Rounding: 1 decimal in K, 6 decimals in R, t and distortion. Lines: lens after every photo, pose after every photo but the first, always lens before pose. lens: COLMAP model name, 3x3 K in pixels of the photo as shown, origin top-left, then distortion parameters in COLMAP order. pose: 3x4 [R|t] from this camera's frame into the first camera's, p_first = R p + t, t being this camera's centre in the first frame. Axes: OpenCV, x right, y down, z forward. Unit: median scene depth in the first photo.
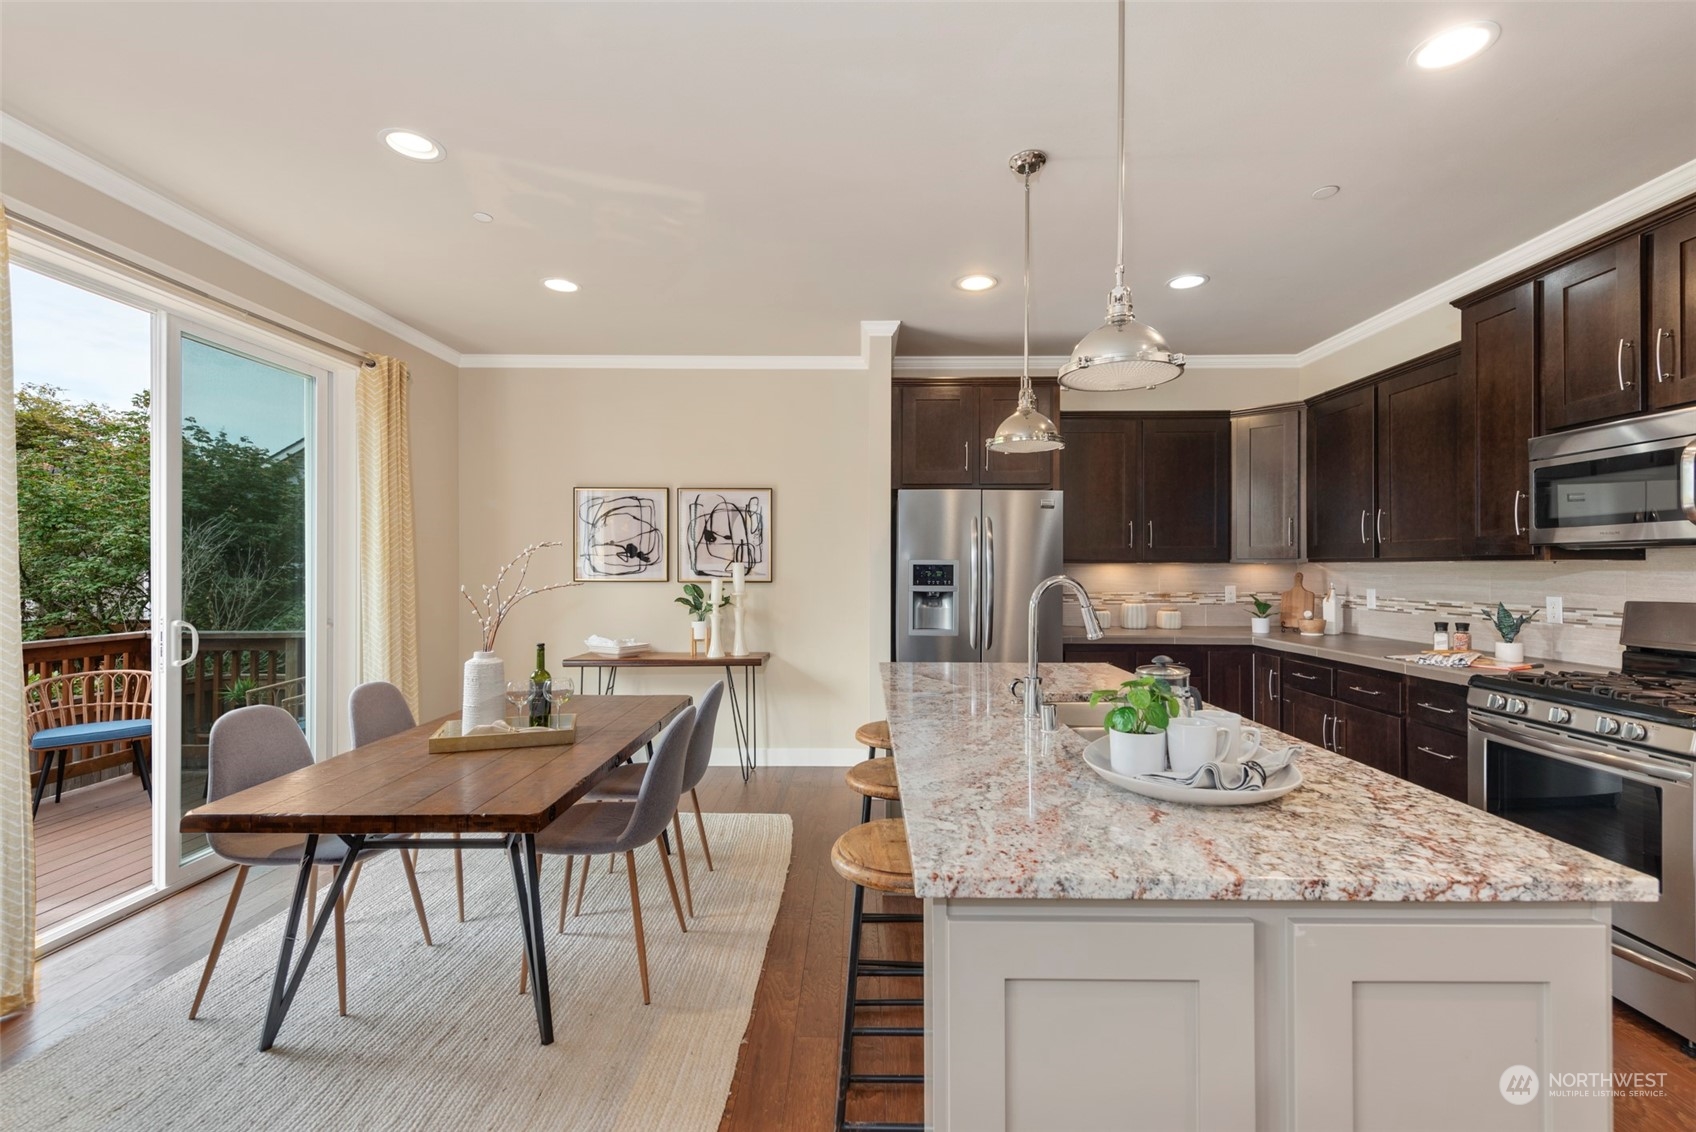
lens RADIAL K [[739.8, 0, 855.3], [0, 739.8, 568.3], [0, 0, 1]] dist [0.013968, -0.002309]
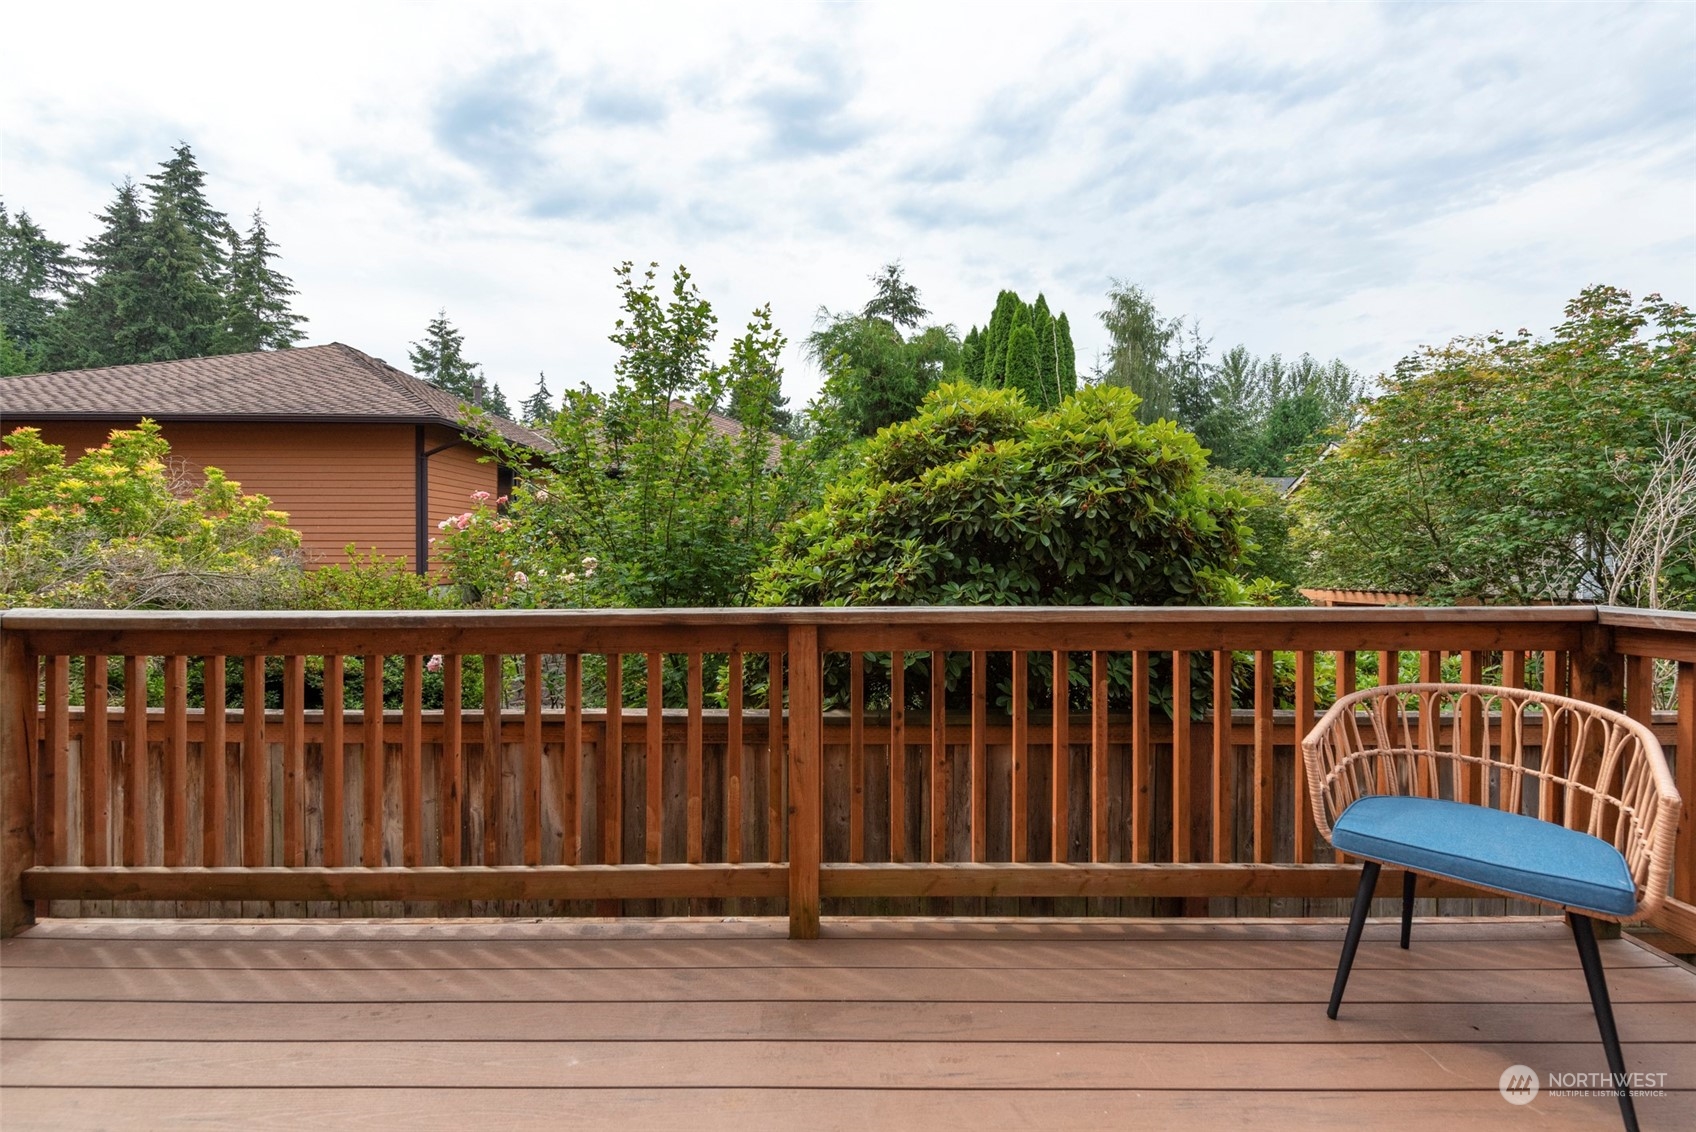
lens RADIAL K [[699.9, 0, 847.3], [0, 699.9, 563.3], [0, 0, 1]] dist [0.010785, -0.000969]
pose [[0.010989, 0.006690, -0.999917, -0.326836], [0.005791, 0.999960, 0.006754, 0.032753], [0.999923, -0.005865, 0.010950, 0.337812]]
